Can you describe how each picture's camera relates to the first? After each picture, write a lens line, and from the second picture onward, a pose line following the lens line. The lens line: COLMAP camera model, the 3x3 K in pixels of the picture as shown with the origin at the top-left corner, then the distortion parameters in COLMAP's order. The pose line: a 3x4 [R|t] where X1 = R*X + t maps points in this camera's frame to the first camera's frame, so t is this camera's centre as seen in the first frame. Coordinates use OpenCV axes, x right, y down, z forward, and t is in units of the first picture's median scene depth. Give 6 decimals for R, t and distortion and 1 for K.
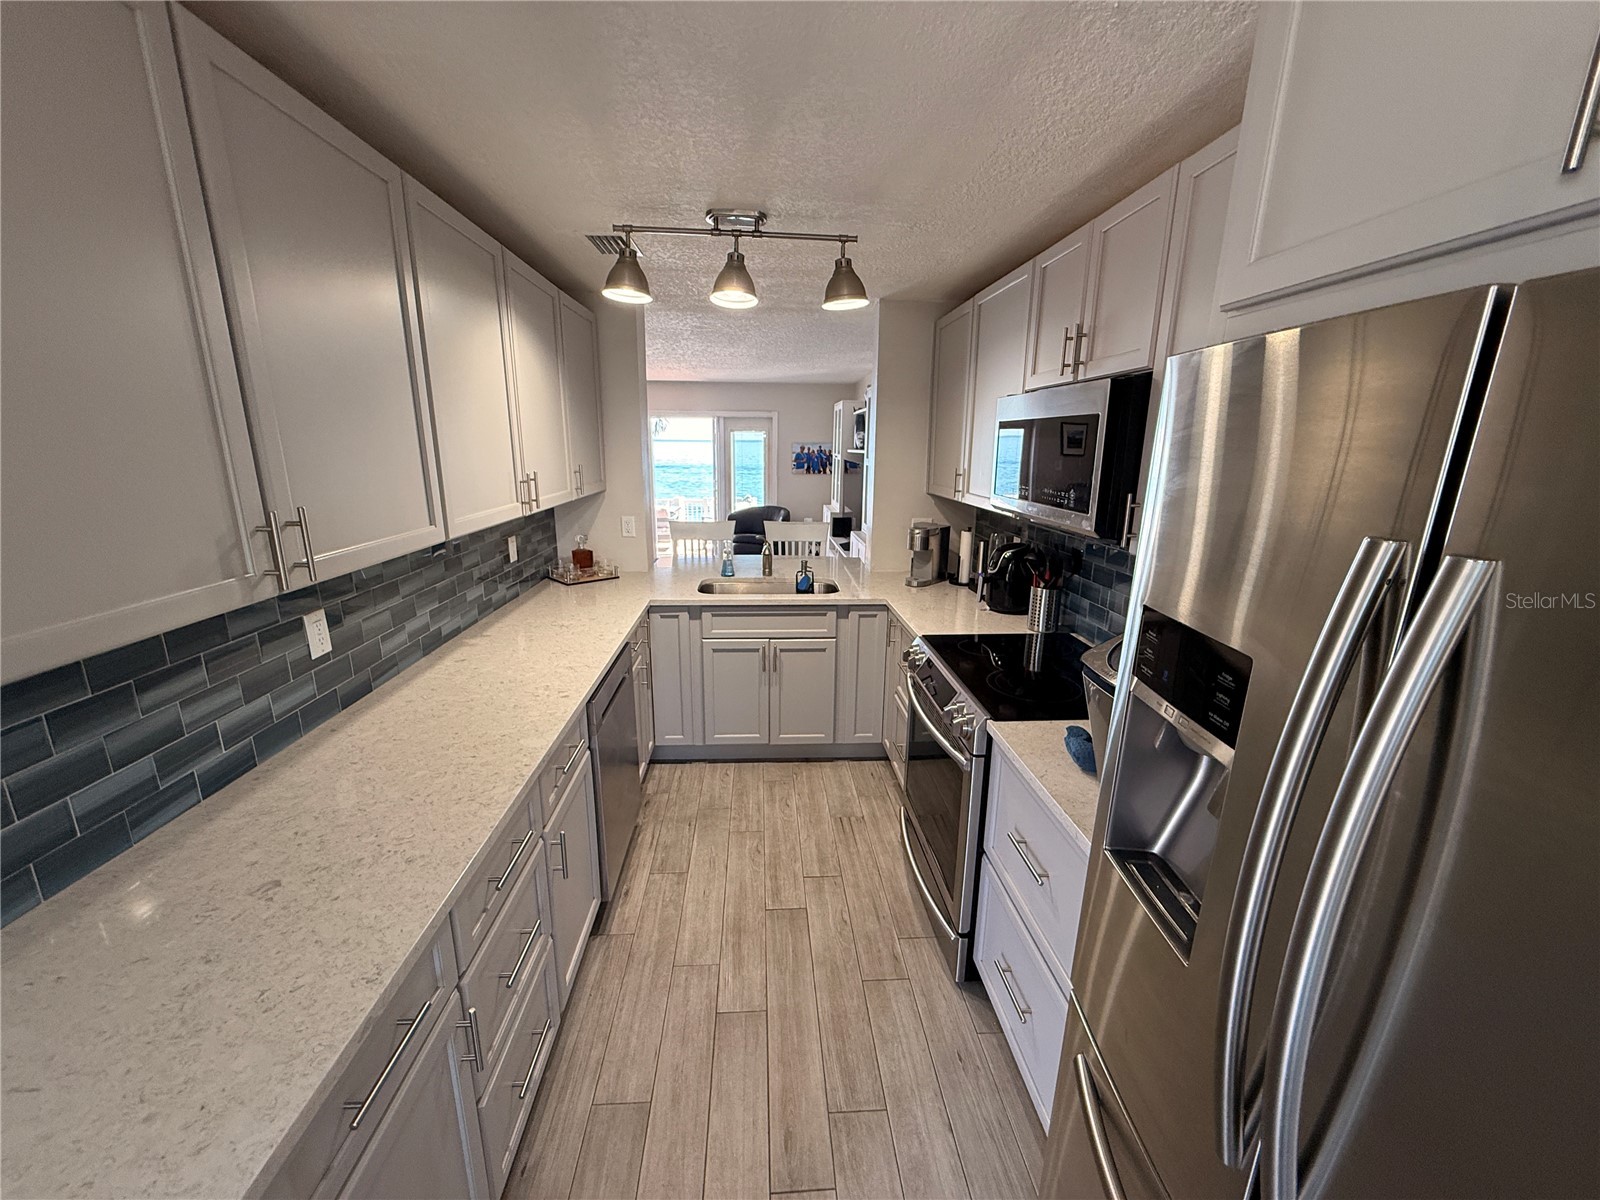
lens RADIAL K [[637.7, 0, 807.2], [0, 637.7, 603.0], [0, 0, 1]] dist [0.000718, -0.000258]
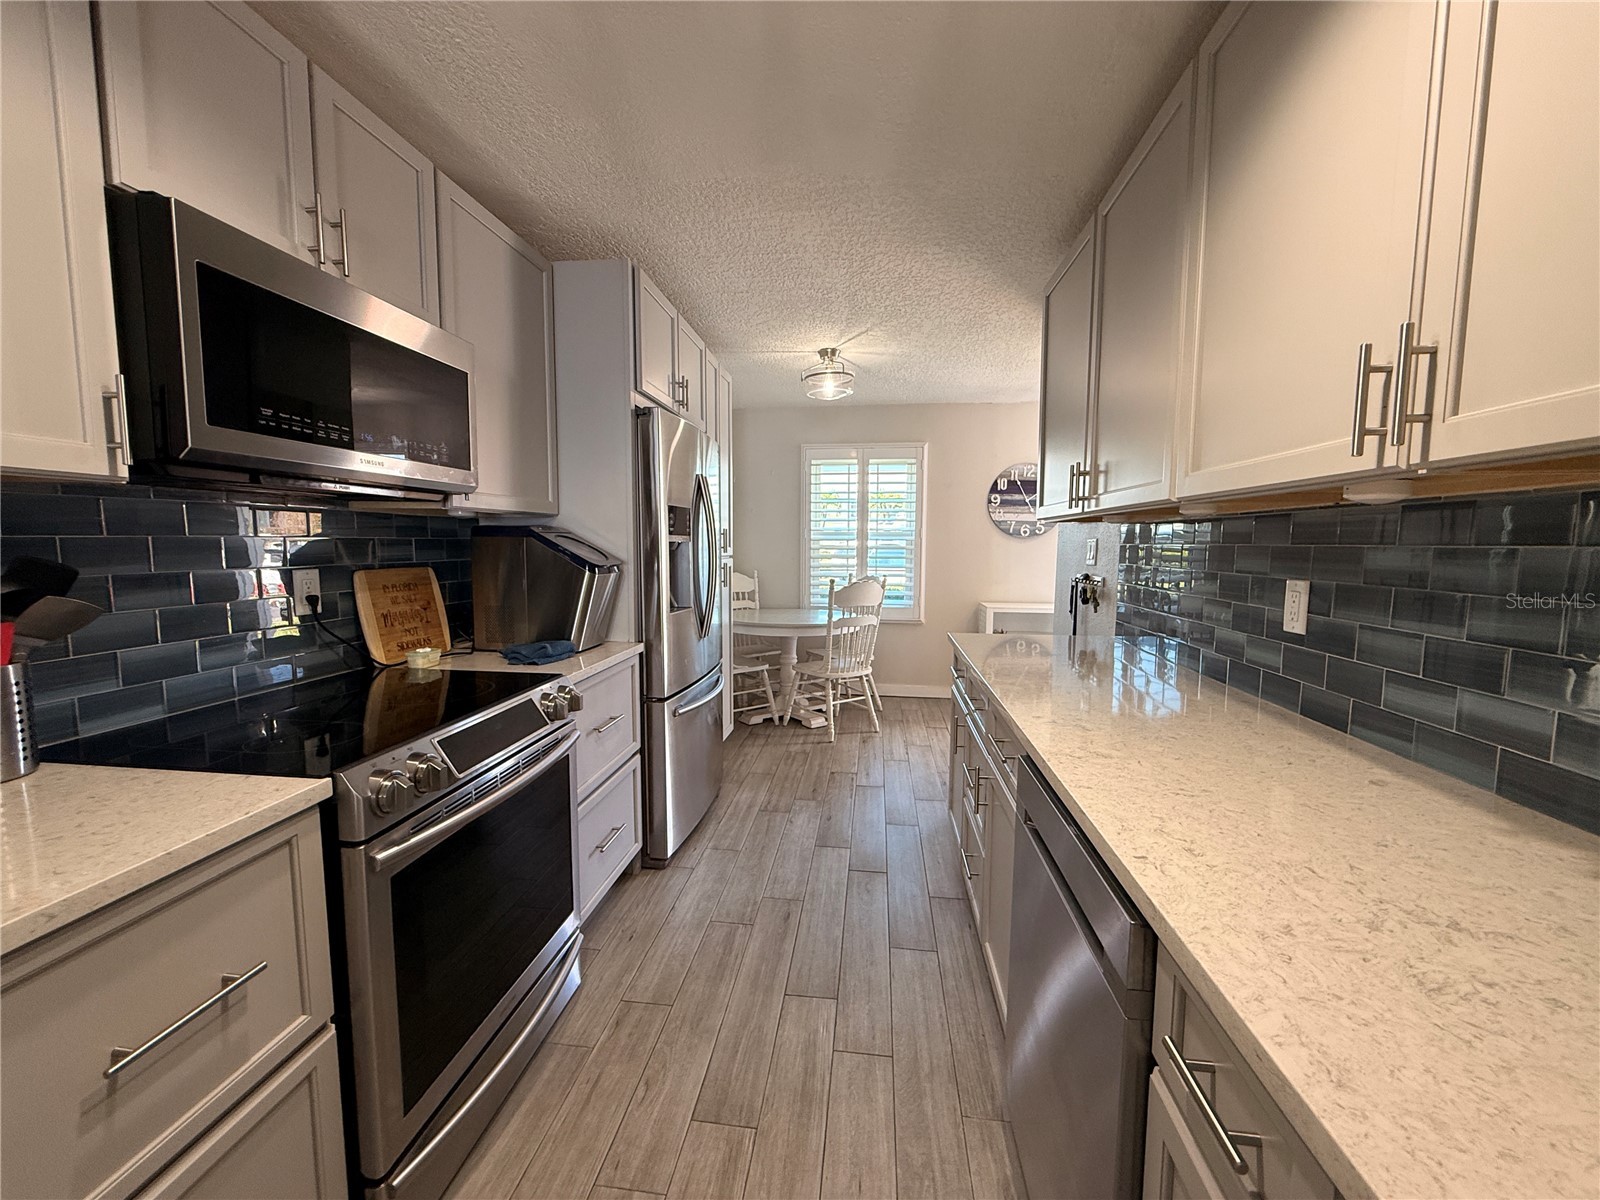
lens RADIAL K [[637.7, 0, 795.7], [0, 637.7, 598.4], [0, 0, 1]] dist [0.000718, -0.000258]
pose [[-0.980139, -0.034495, 0.195291, -0.235124], [0.032732, 0.943111, 0.330862, -0.224248], [-0.195594, 0.330683, -0.923251, 1.614433]]
